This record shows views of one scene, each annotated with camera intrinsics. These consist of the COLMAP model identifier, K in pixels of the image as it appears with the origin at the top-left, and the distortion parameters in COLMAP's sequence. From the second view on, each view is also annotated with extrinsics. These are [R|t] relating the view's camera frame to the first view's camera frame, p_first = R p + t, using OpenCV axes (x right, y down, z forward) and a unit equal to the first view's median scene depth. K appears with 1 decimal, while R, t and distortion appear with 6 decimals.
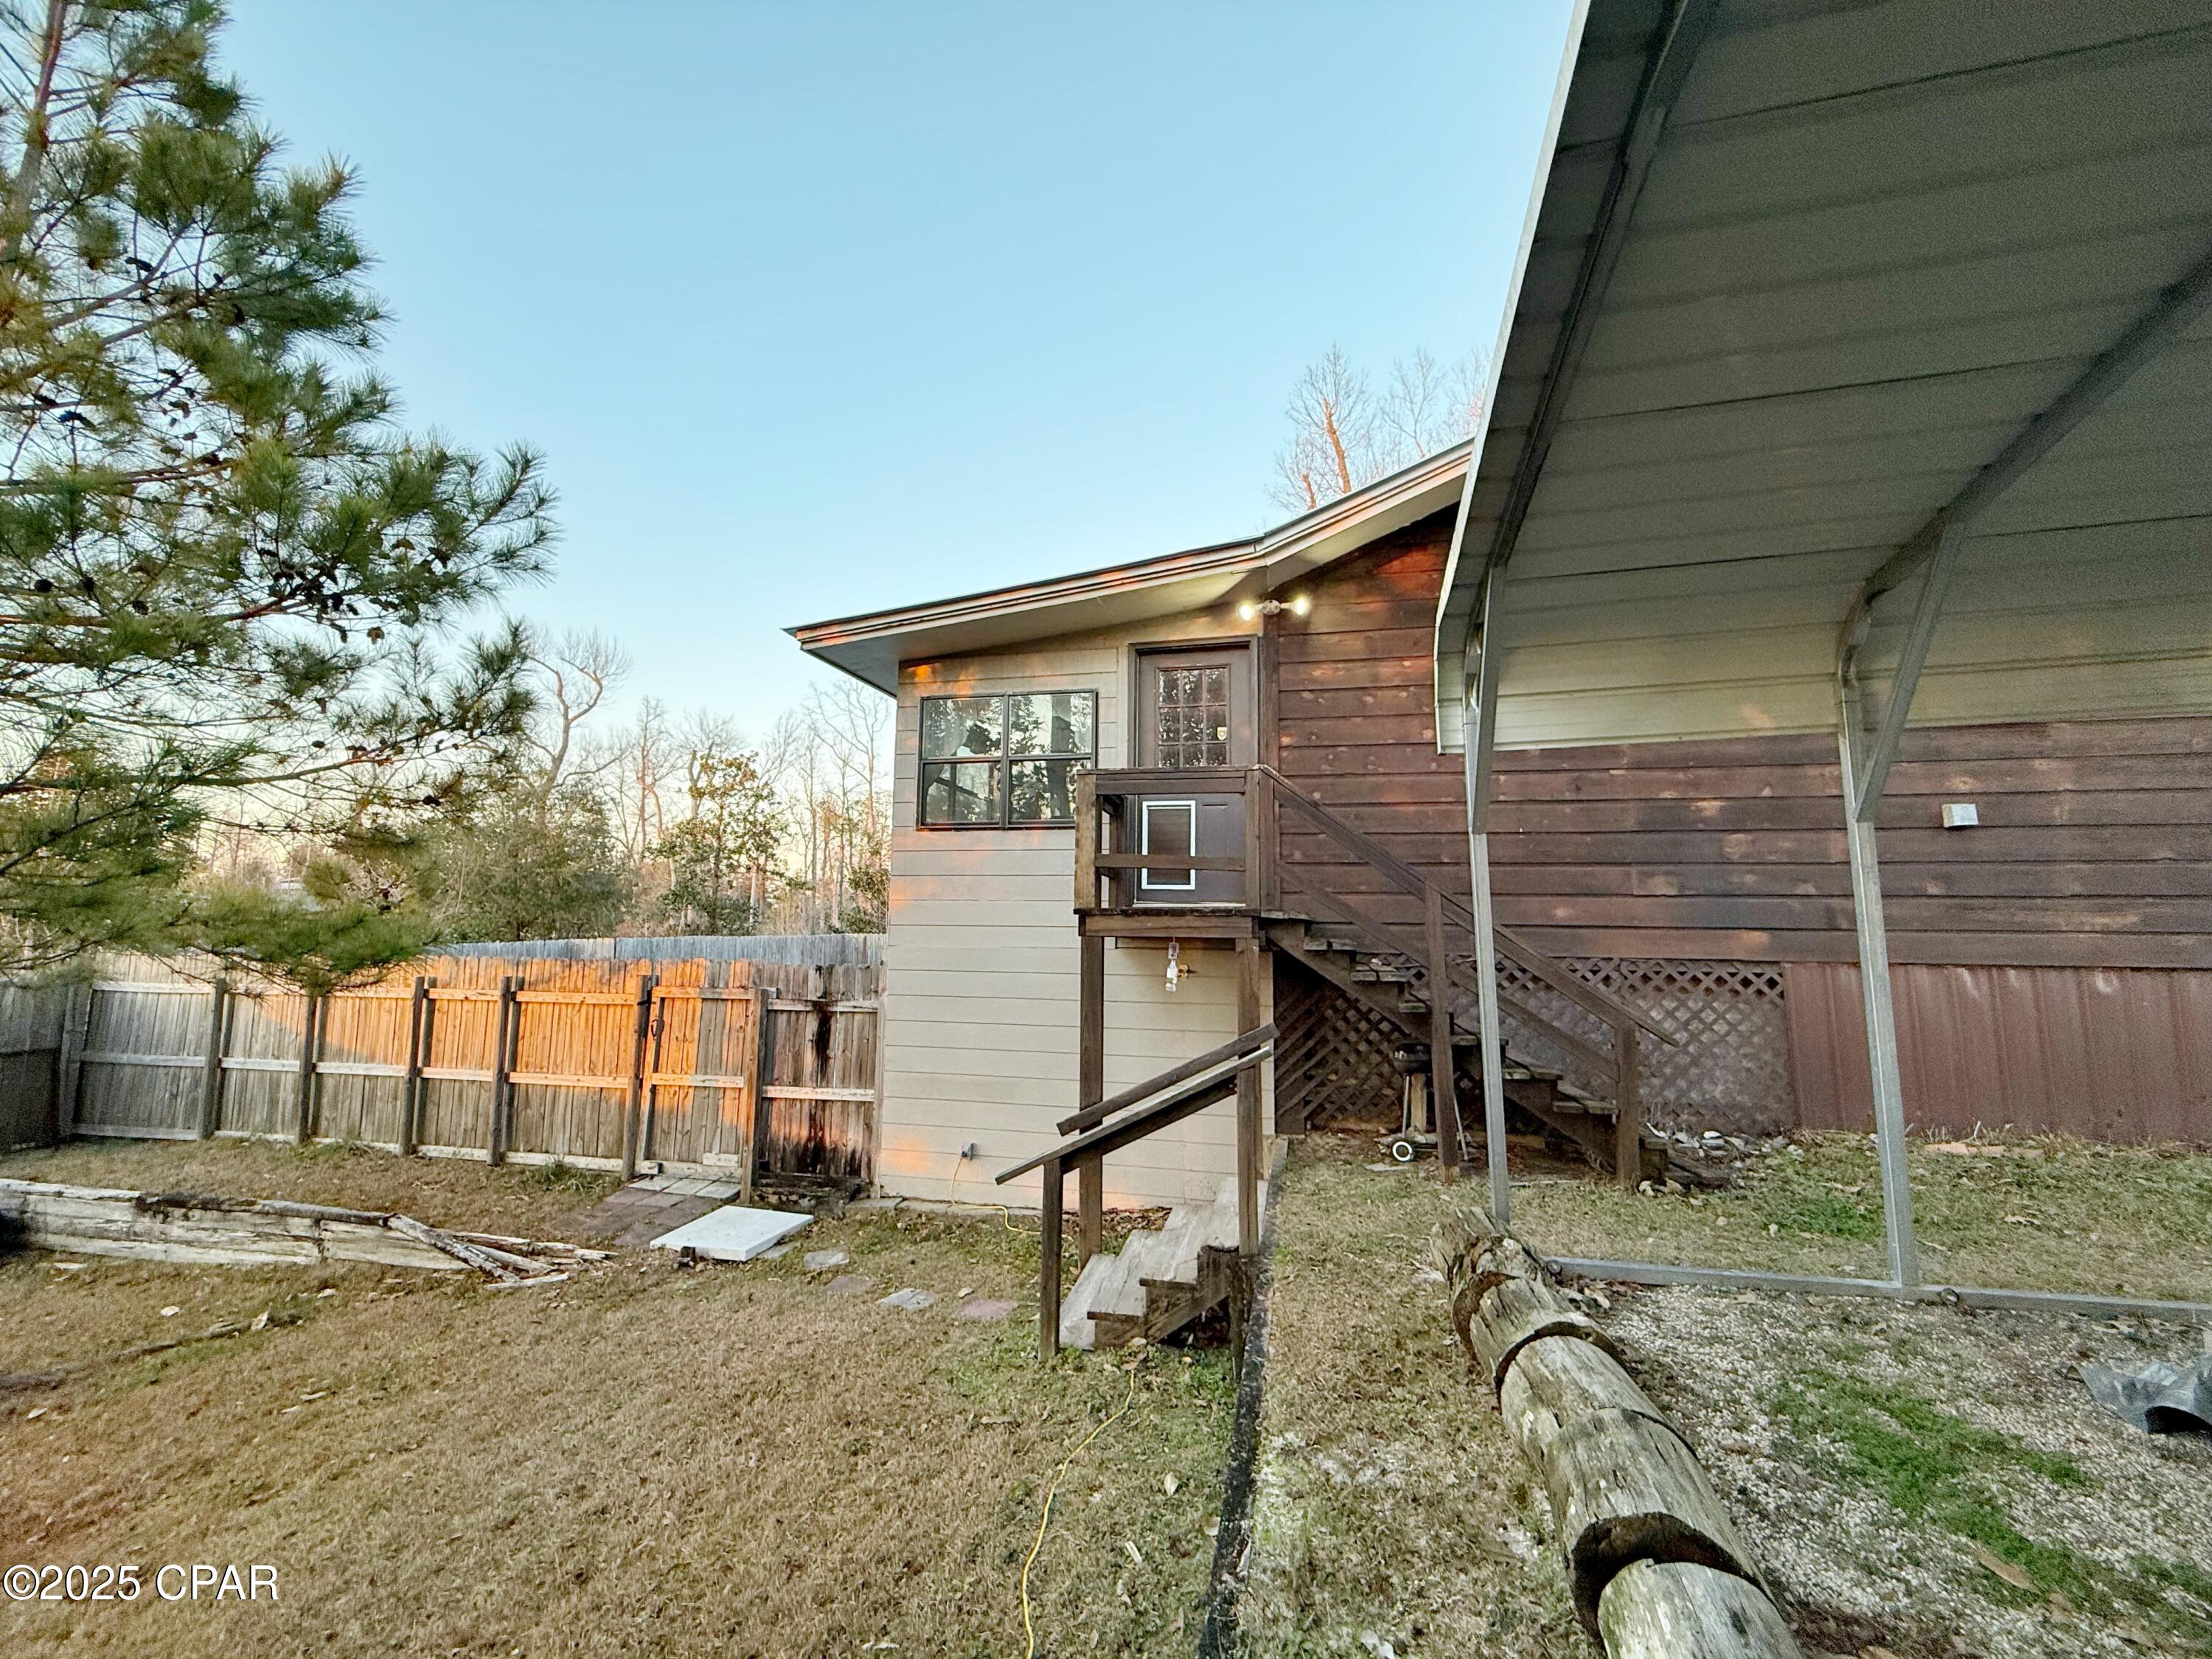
lens RADIAL K [[880.6, 0, 1110.9], [0, 880.6, 827.6], [0, 0, 1]] dist [-0.002807, 0.000945]
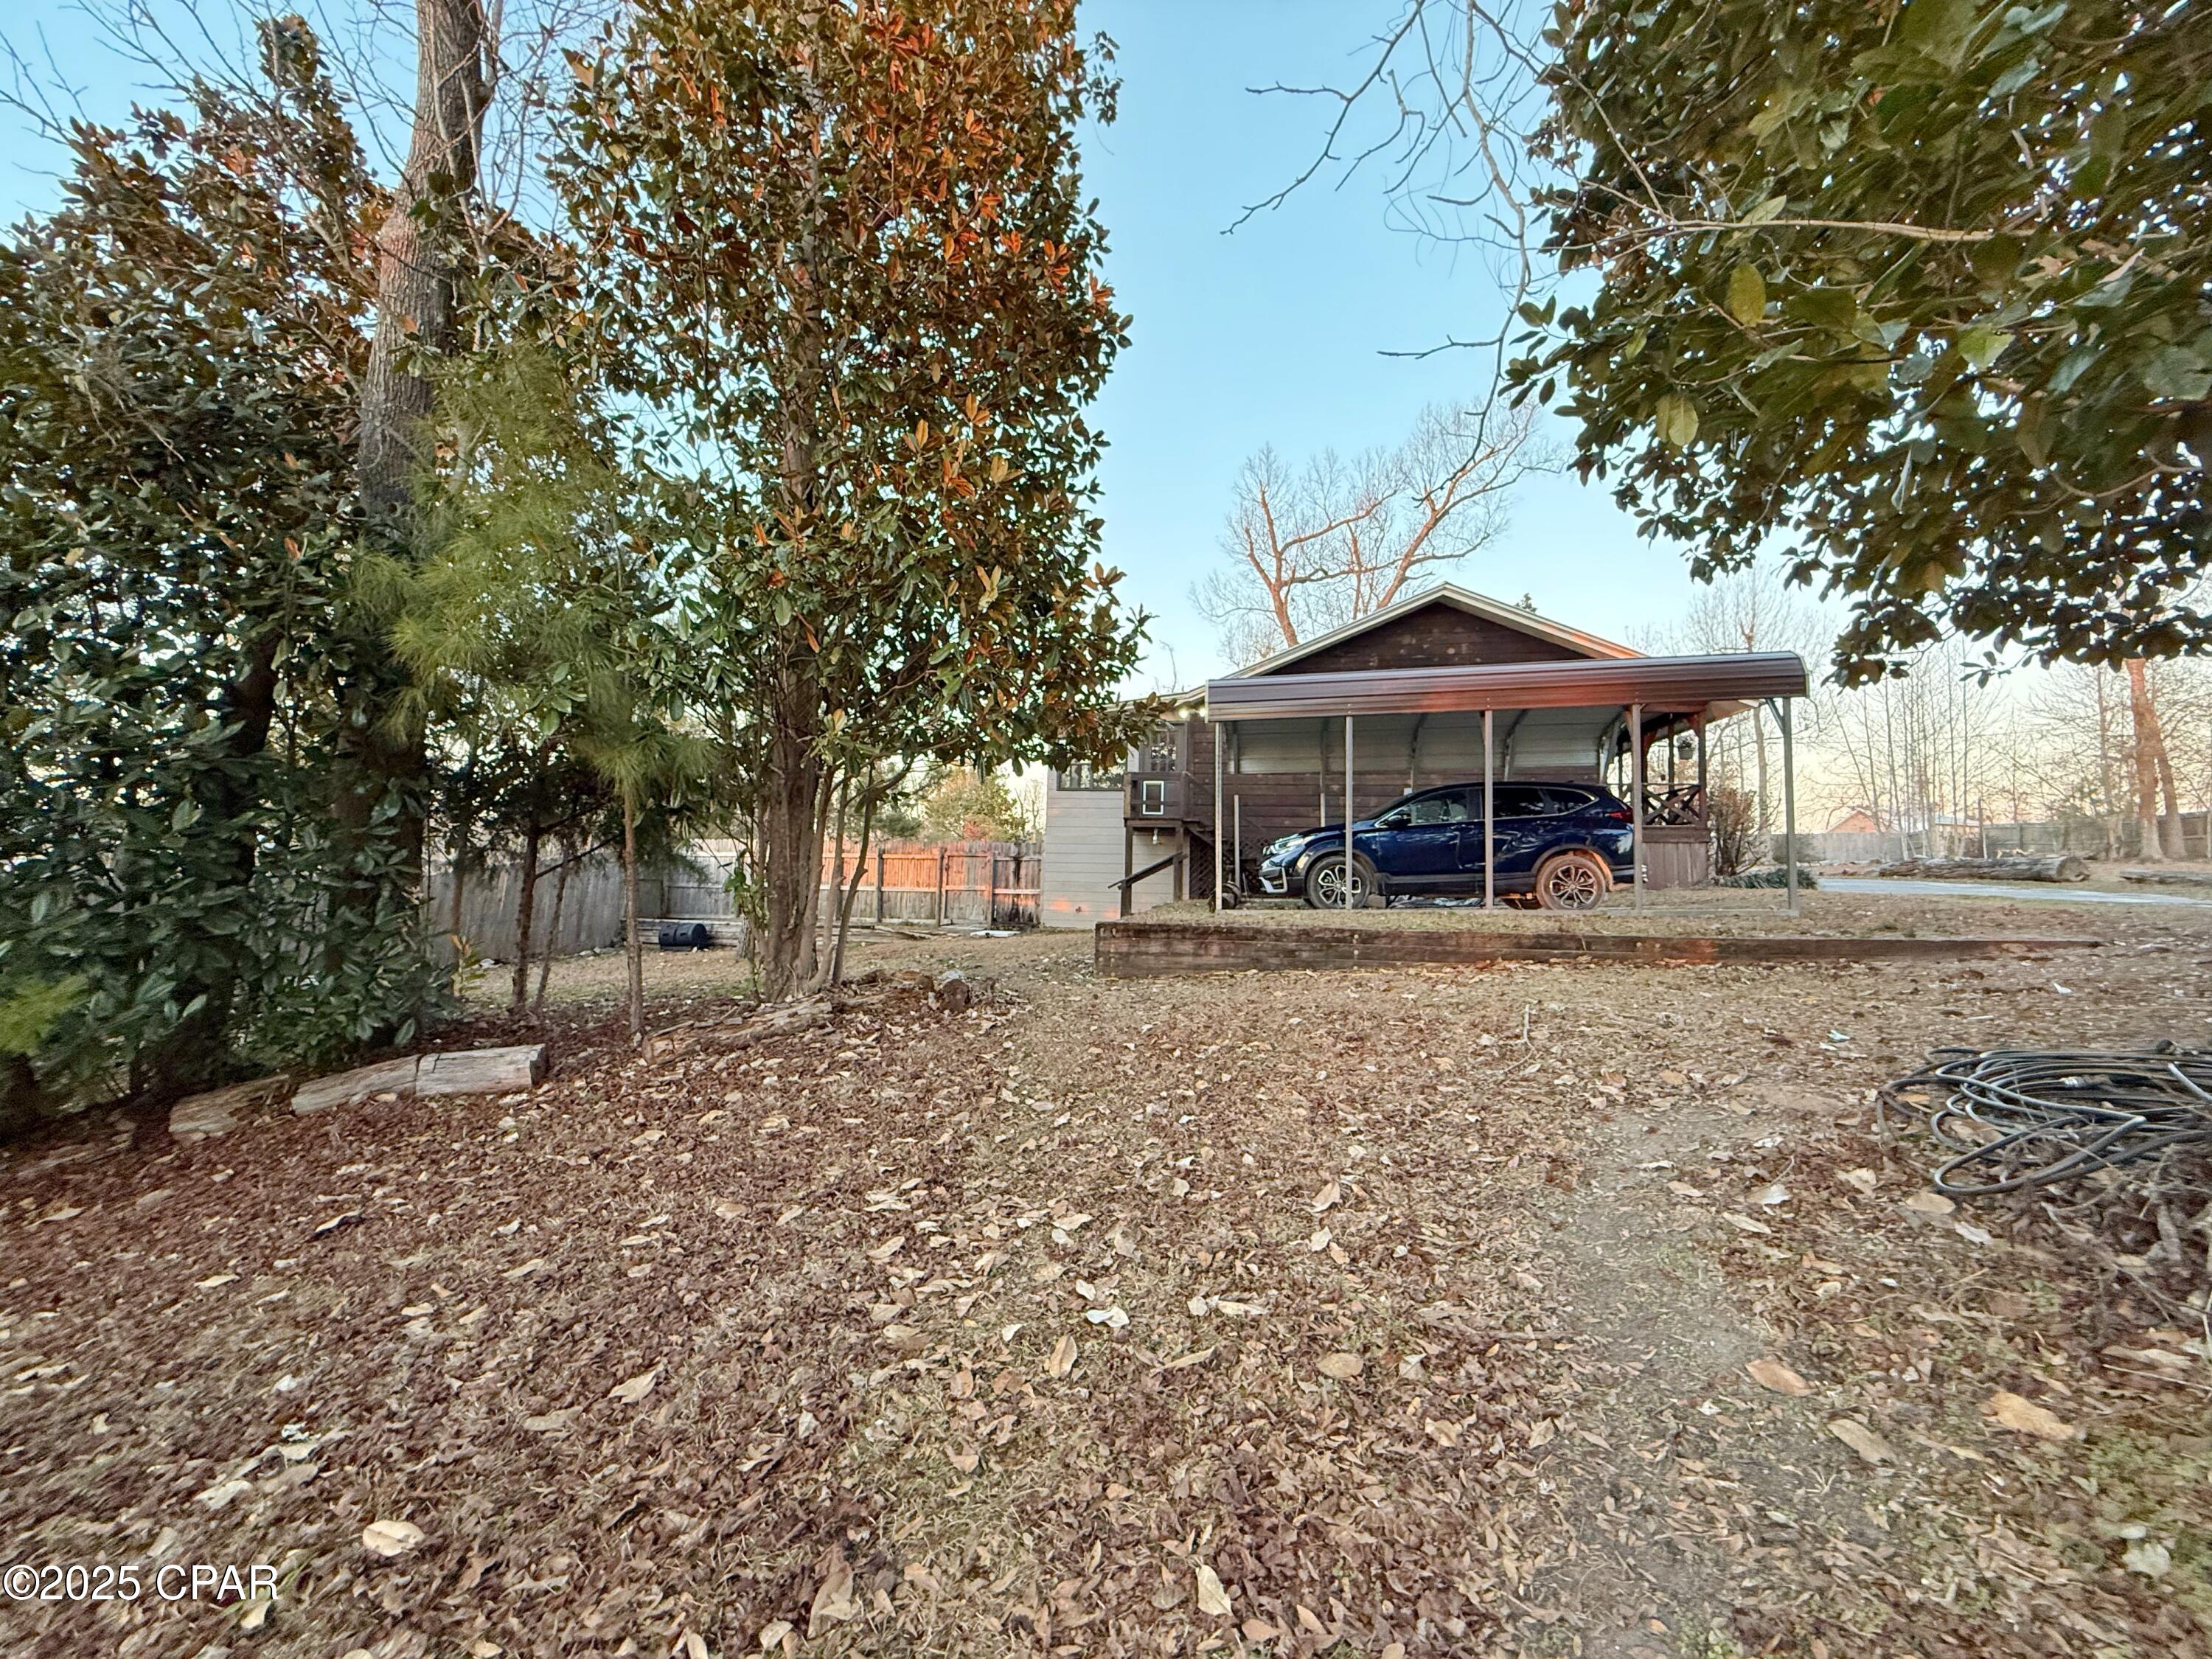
lens RADIAL K [[880.6, 0, 1103.1], [0, 880.6, 831.1], [0, 0, 1]] dist [-0.002807, 0.000945]
pose [[0.999274, 0.016330, 0.034432, -0.172483], [-0.018079, 0.998530, 0.051091, -0.015001], [-0.033547, -0.051677, 0.998100, -1.650315]]
